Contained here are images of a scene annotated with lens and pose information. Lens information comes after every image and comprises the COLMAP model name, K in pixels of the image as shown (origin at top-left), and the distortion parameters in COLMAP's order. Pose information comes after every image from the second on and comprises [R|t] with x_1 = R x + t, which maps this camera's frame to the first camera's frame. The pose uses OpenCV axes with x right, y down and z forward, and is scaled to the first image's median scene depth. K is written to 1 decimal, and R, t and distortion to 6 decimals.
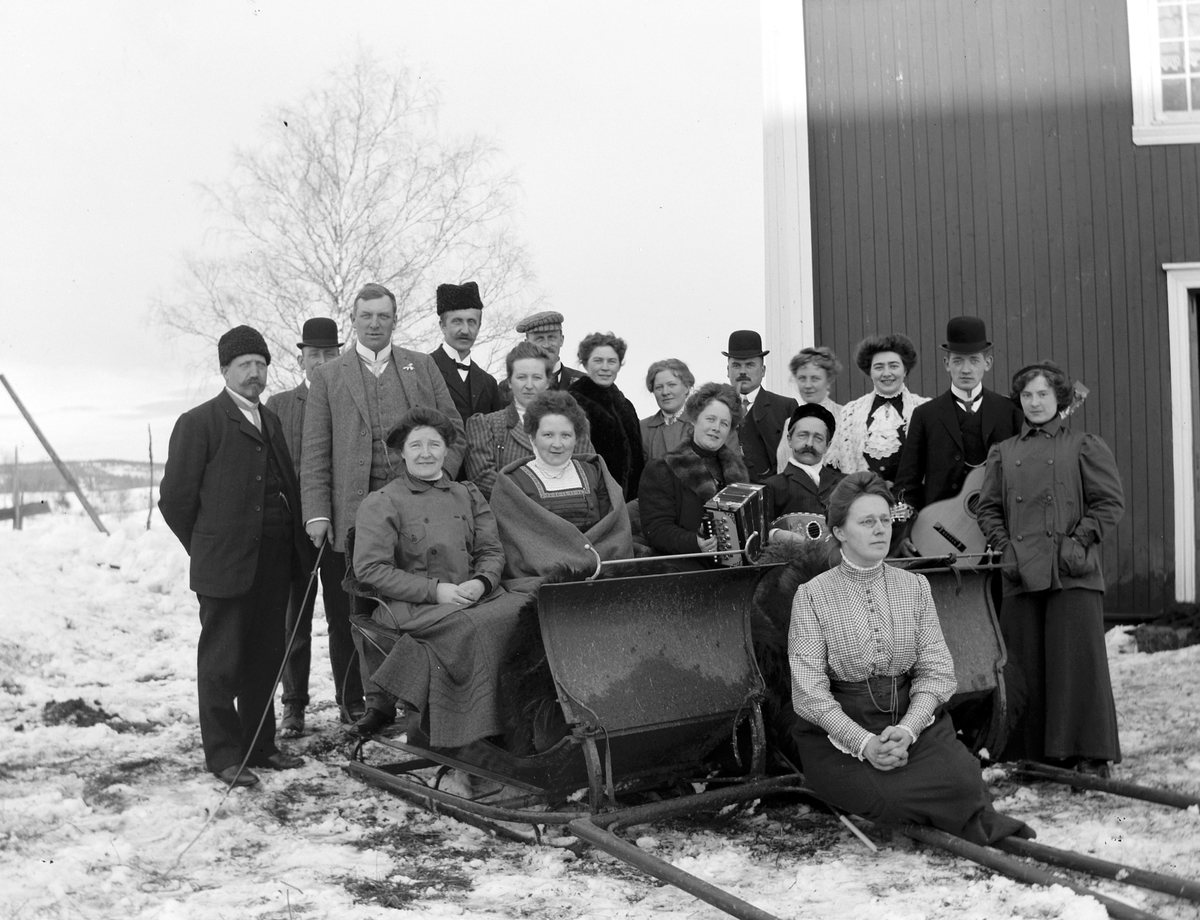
lens RADIAL K [[1975.1, 0, 600.0], [0, 1975.1, 460.0], [0, 0, 1]] dist [-0.232212, -0.013583]
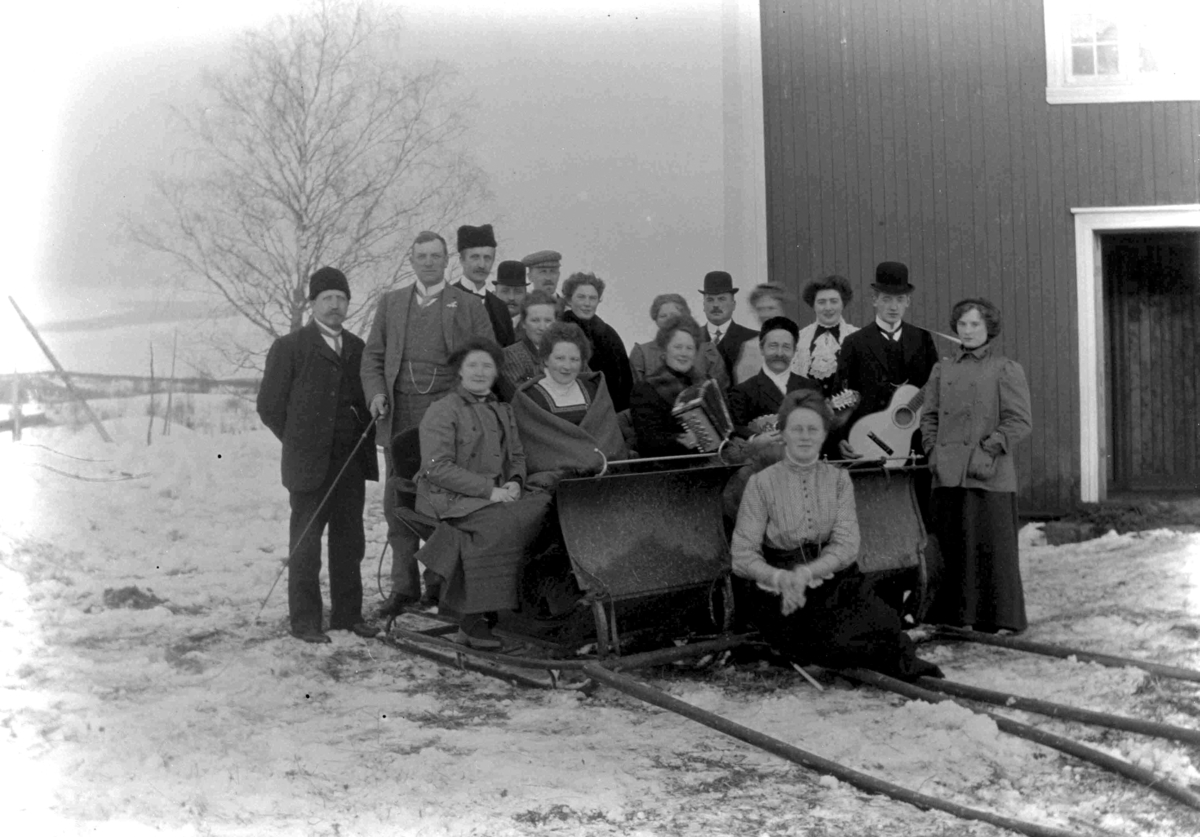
lens RADIAL K [[3009.8, 0, 600.0], [0, 3009.8, 418.5], [0, 0, 1]] dist [-0.497455, -0.203670]
pose [[0.997643, 0.000226, 0.068623, -0.126038], [-0.001916, 0.999696, 0.024563, -0.022160], [-0.068597, -0.024636, 0.997340, -0.856567]]
